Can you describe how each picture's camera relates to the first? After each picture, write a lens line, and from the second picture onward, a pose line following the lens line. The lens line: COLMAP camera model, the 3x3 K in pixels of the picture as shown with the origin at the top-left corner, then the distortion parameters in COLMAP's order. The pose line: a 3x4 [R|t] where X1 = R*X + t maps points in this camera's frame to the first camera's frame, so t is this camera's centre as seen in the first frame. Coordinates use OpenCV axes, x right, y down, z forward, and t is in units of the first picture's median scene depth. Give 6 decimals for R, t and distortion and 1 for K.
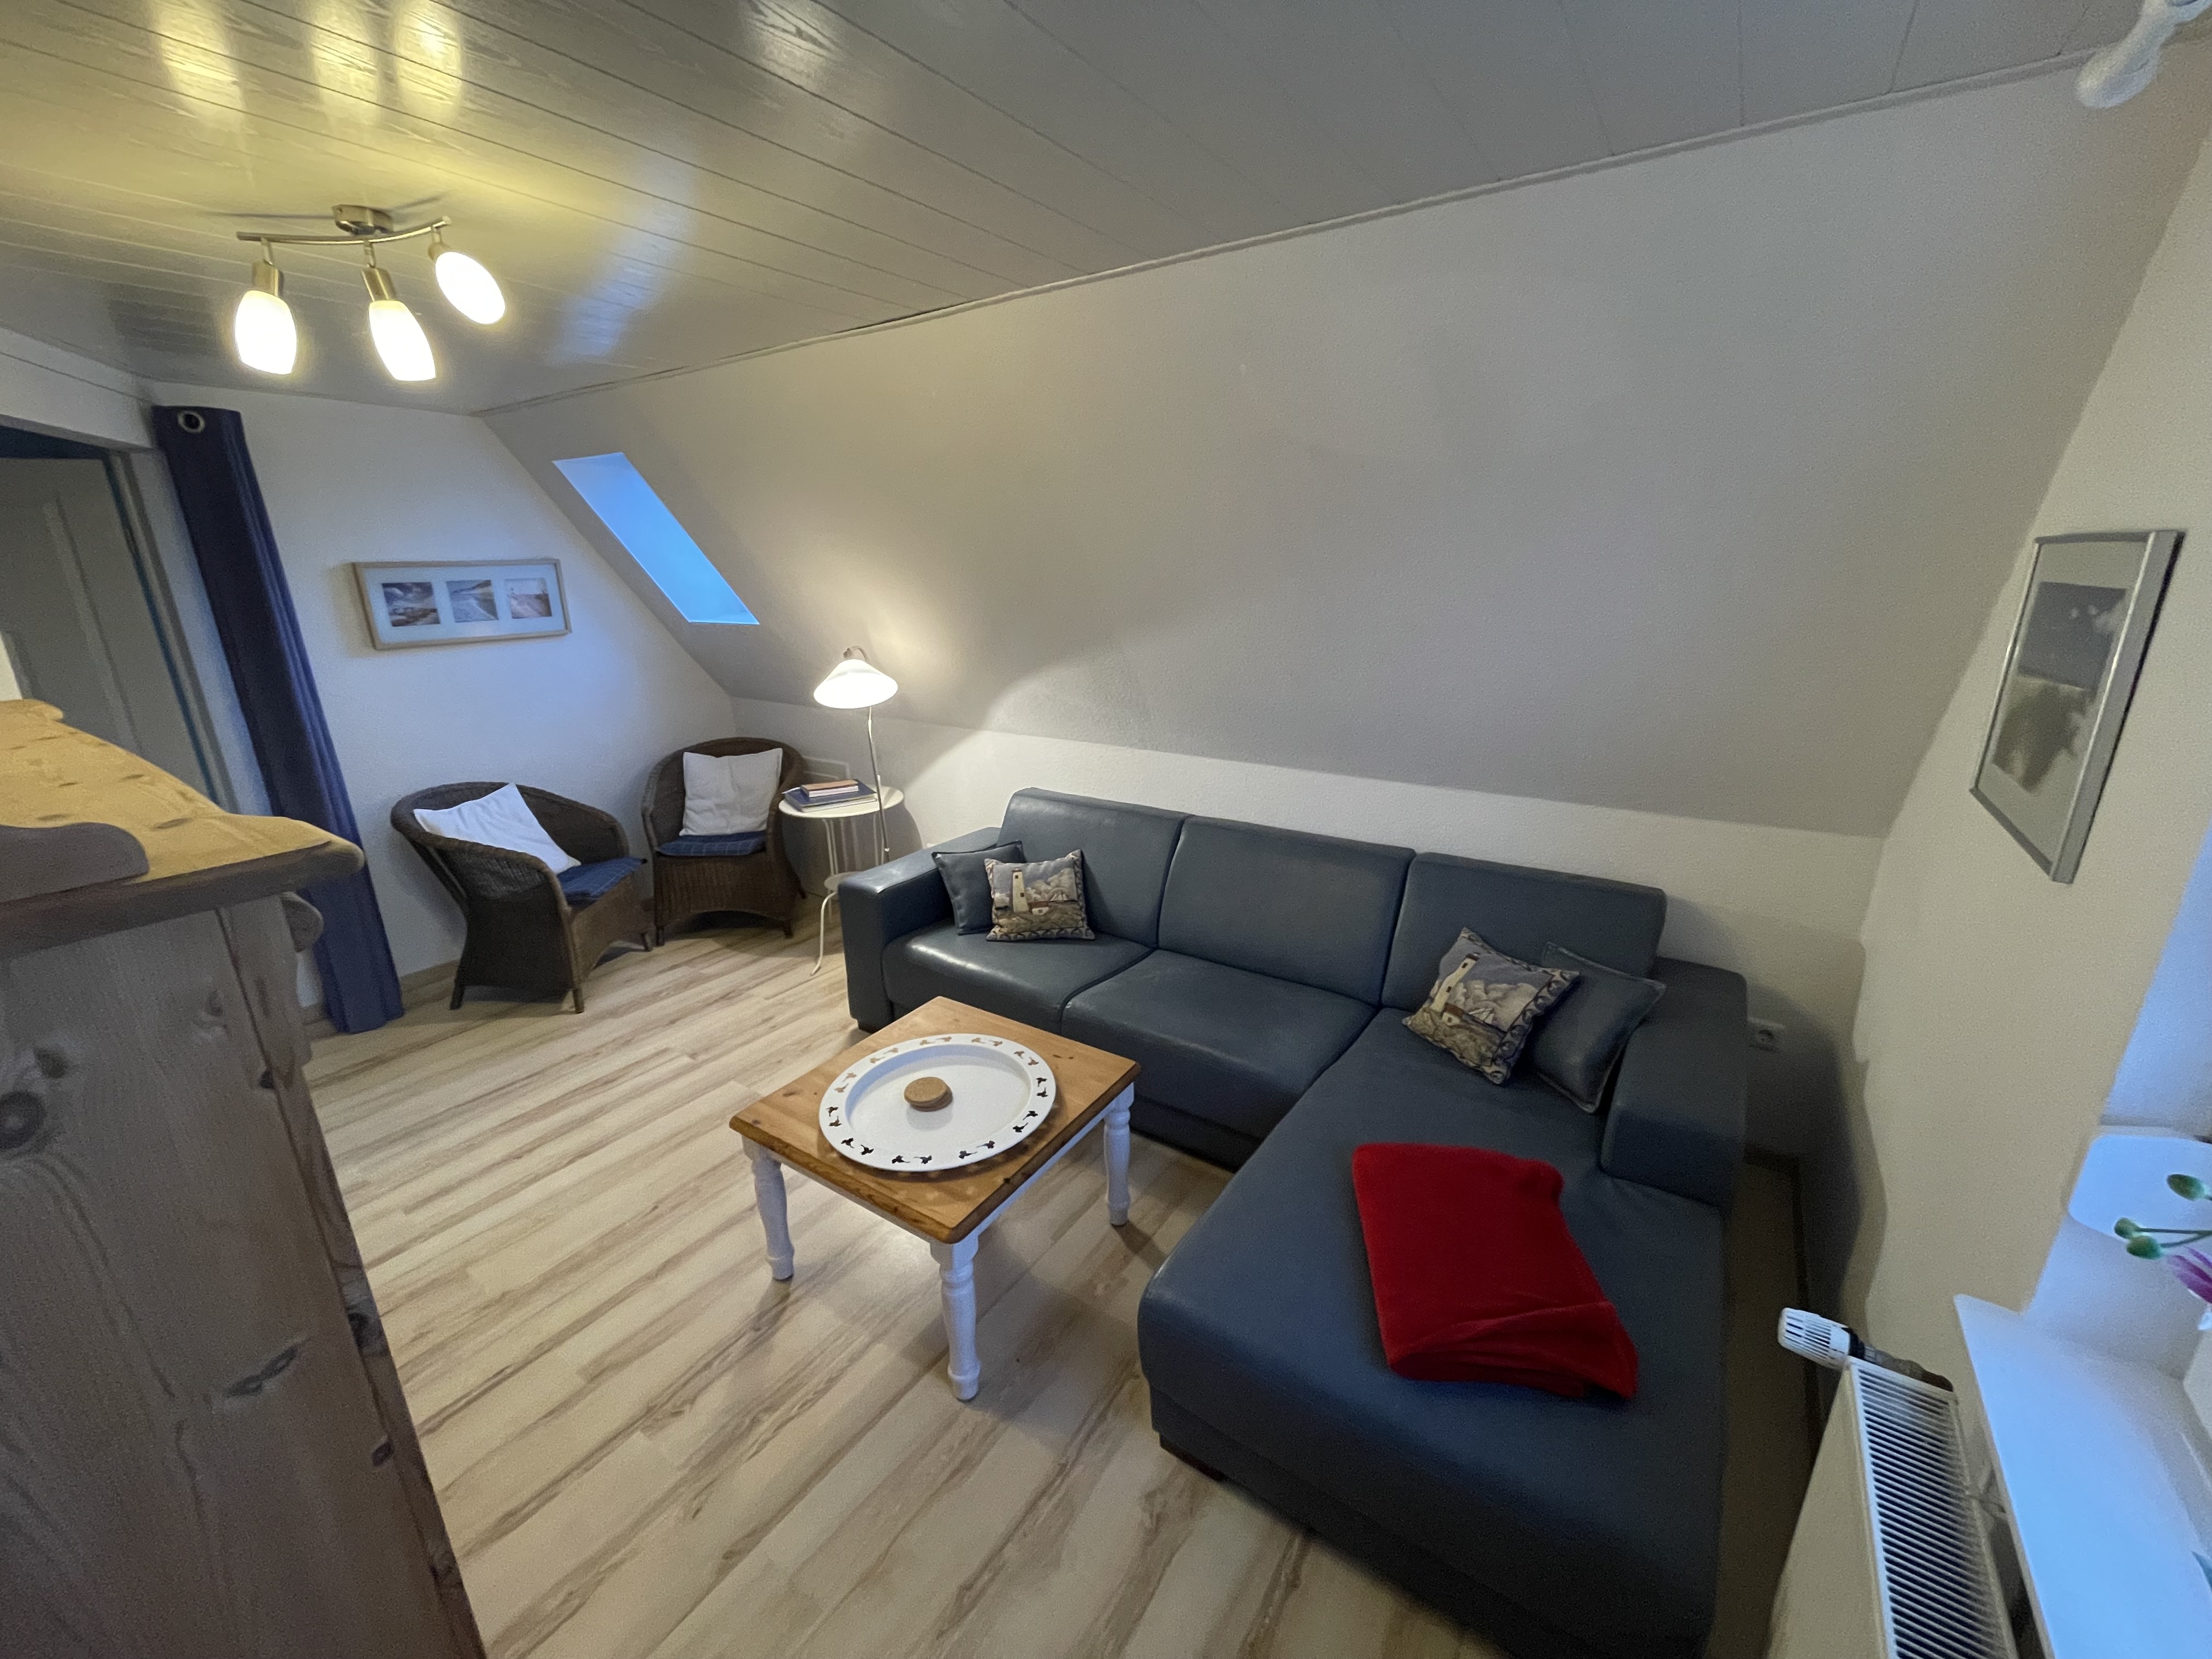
lens RADIAL K [[899.7, 0, 1108.8], [0, 899.7, 831.7], [0, 0, 1]] dist [-0.004055, -0.000213]
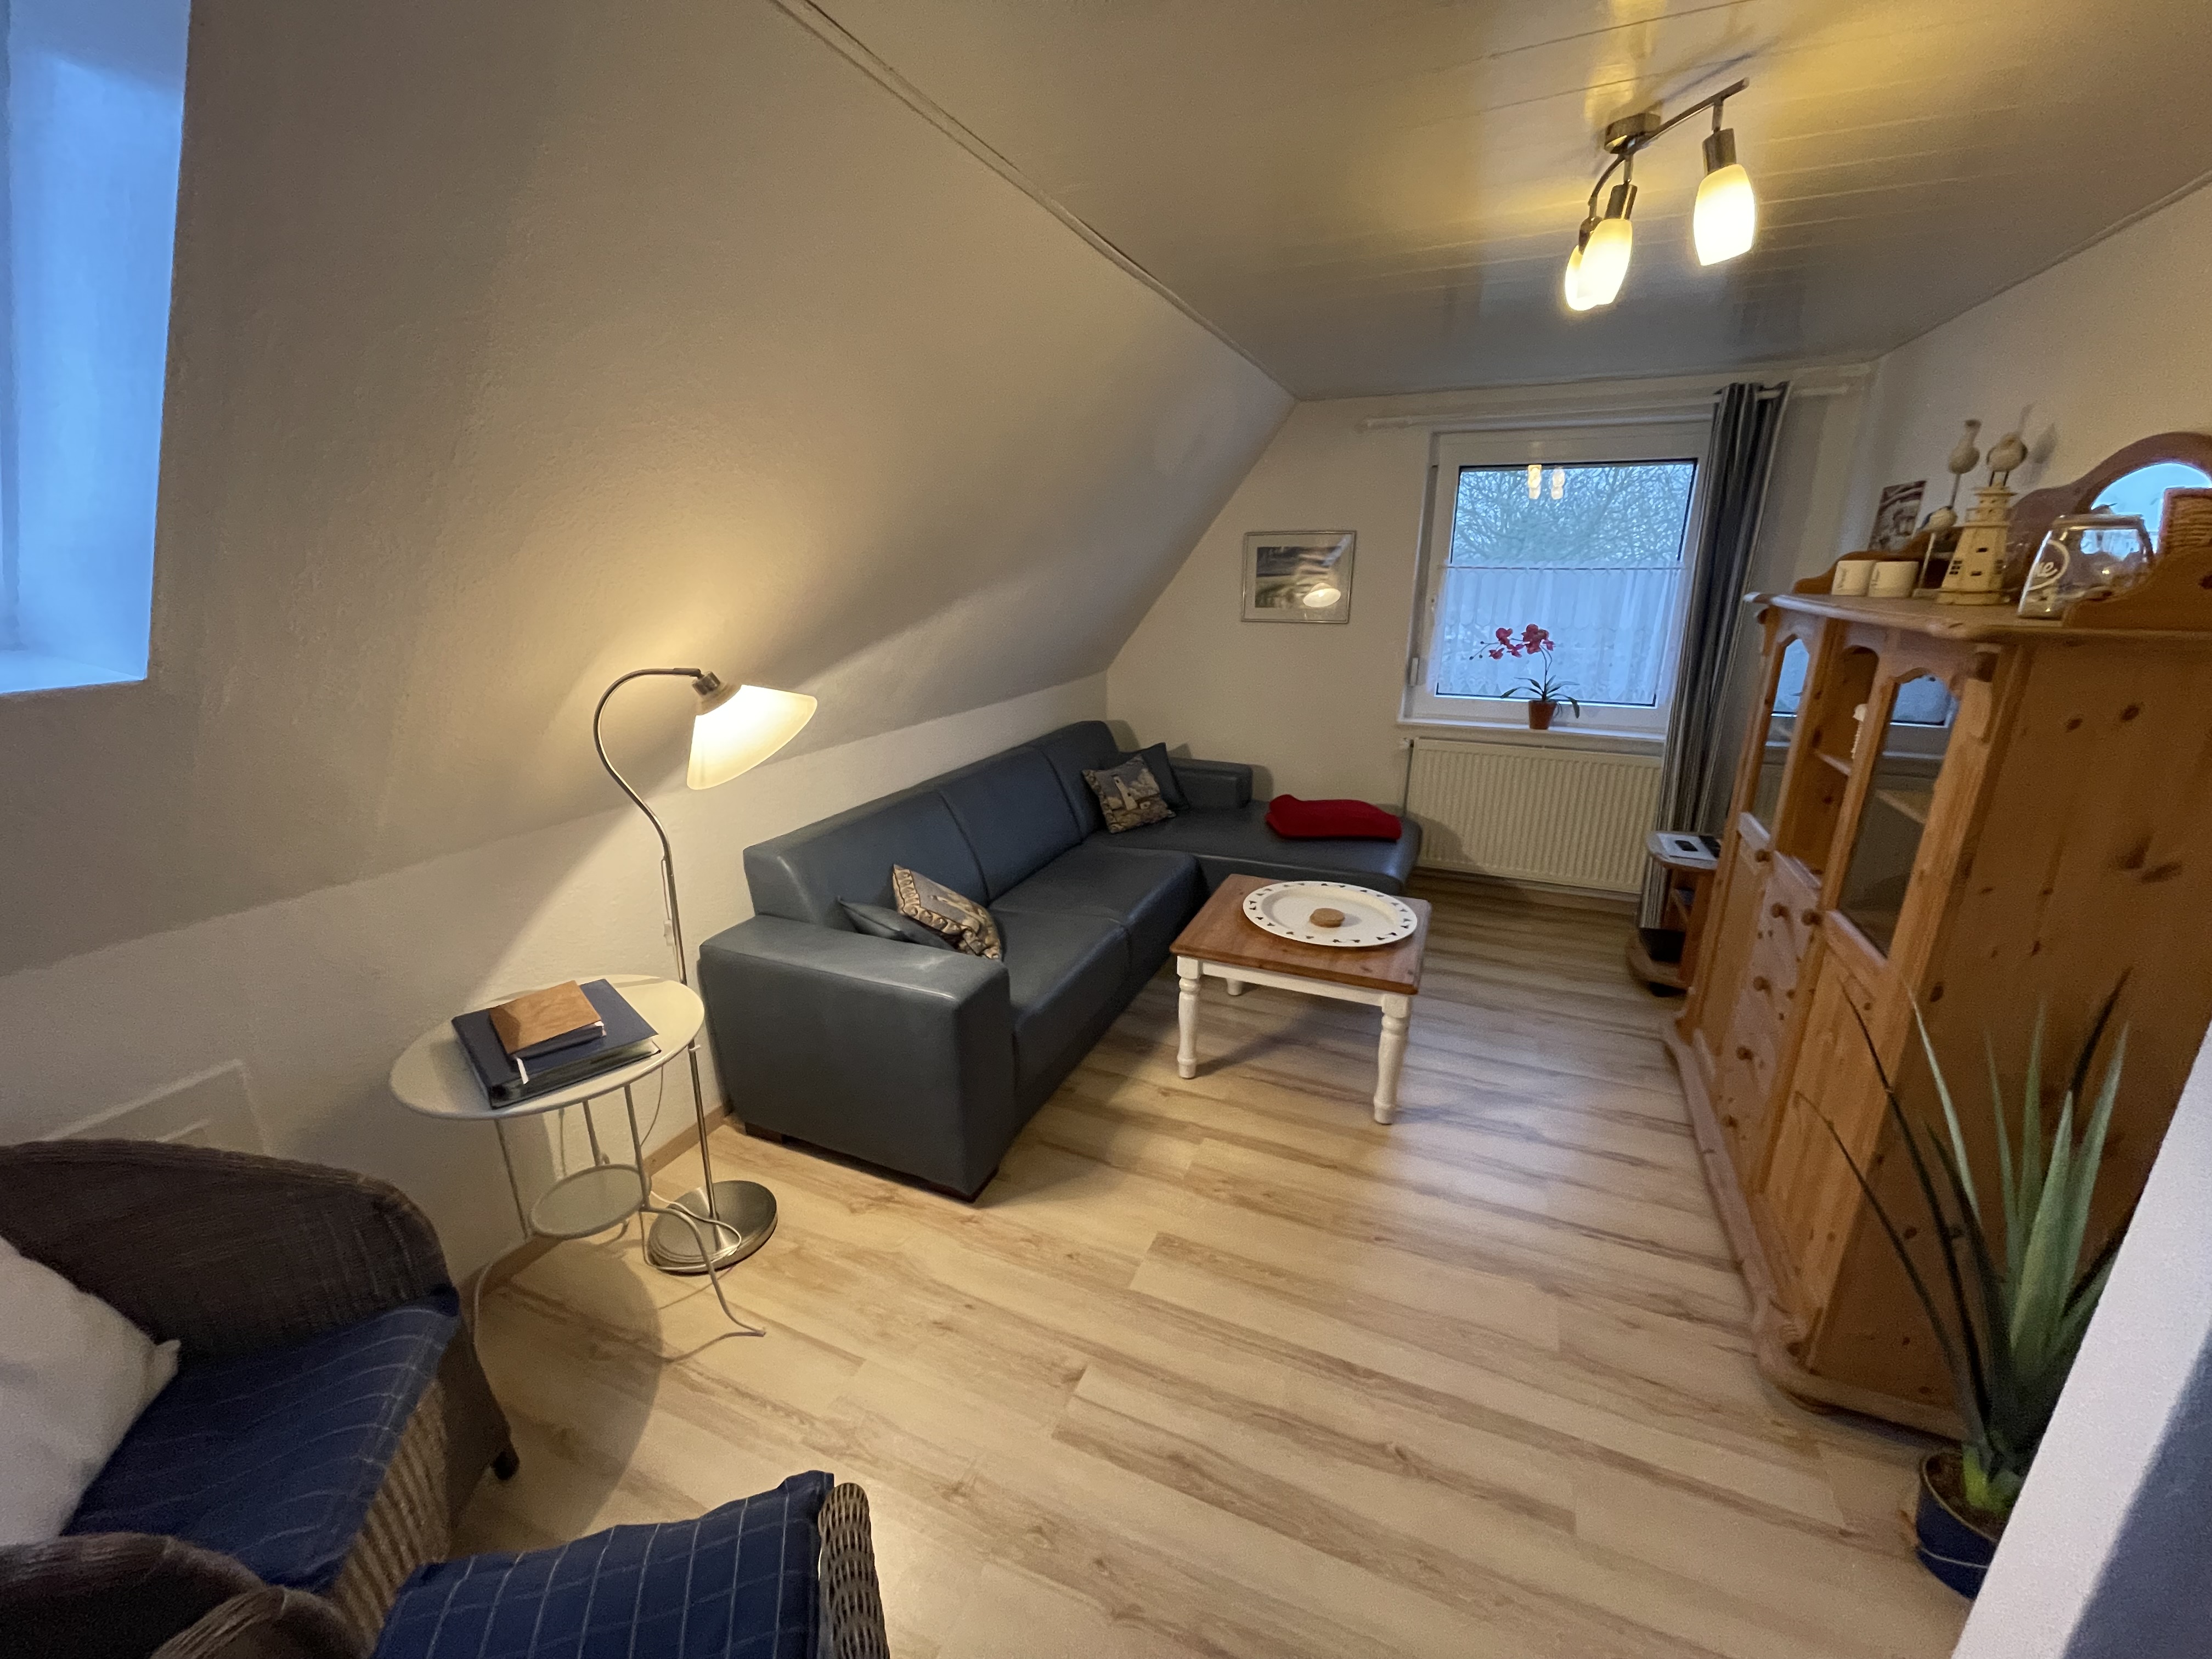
lens RADIAL K [[899.7, 0, 1107.3], [0, 899.7, 829.3], [0, 0, 1]] dist [-0.004055, -0.000213]
pose [[-0.192397, -0.287985, 0.938109, -0.896781], [0.279474, 0.900301, 0.333696, -0.242719], [-0.940679, 0.326379, -0.092731, 0.921227]]
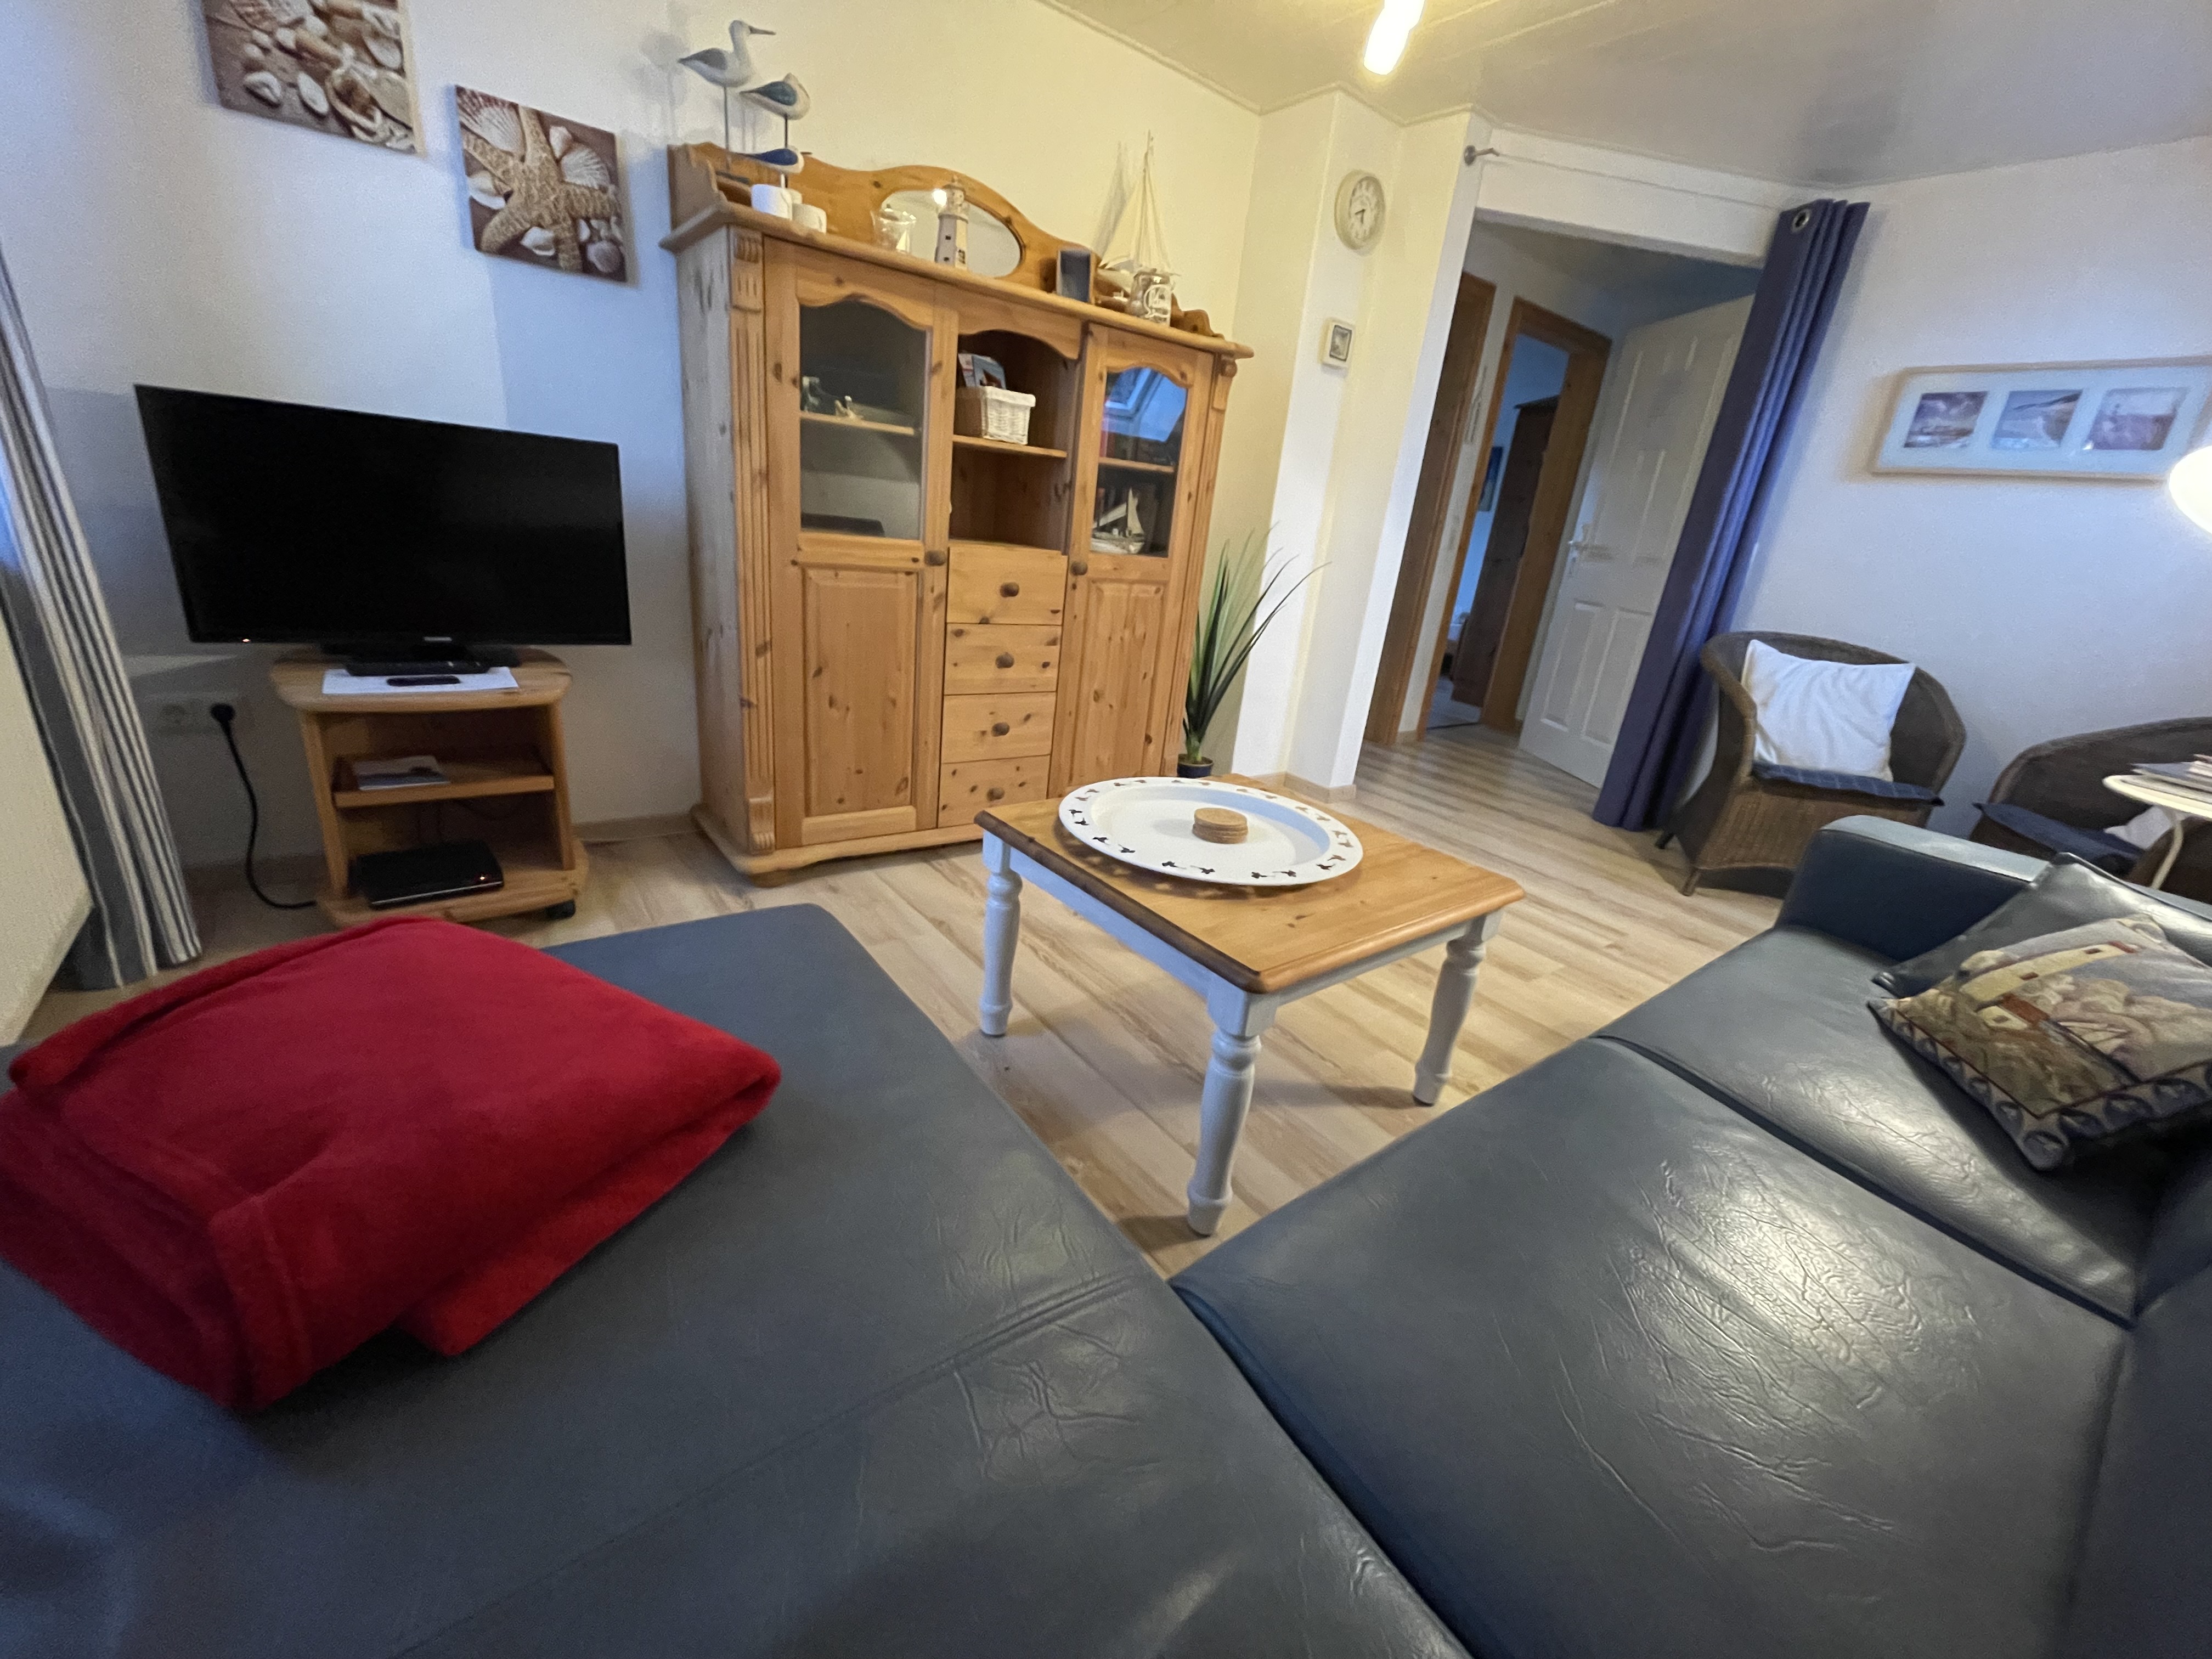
lens RADIAL K [[899.7, 0, 1099.2], [0, 899.7, 844.7], [0, 0, 1]] dist [-0.004055, -0.000213]
pose [[-0.325205, 0.311660, -0.892810, 0.362726], [-0.362594, 0.830871, 0.422113, 0.005305], [0.873365, 0.461001, -0.157197, 0.687782]]
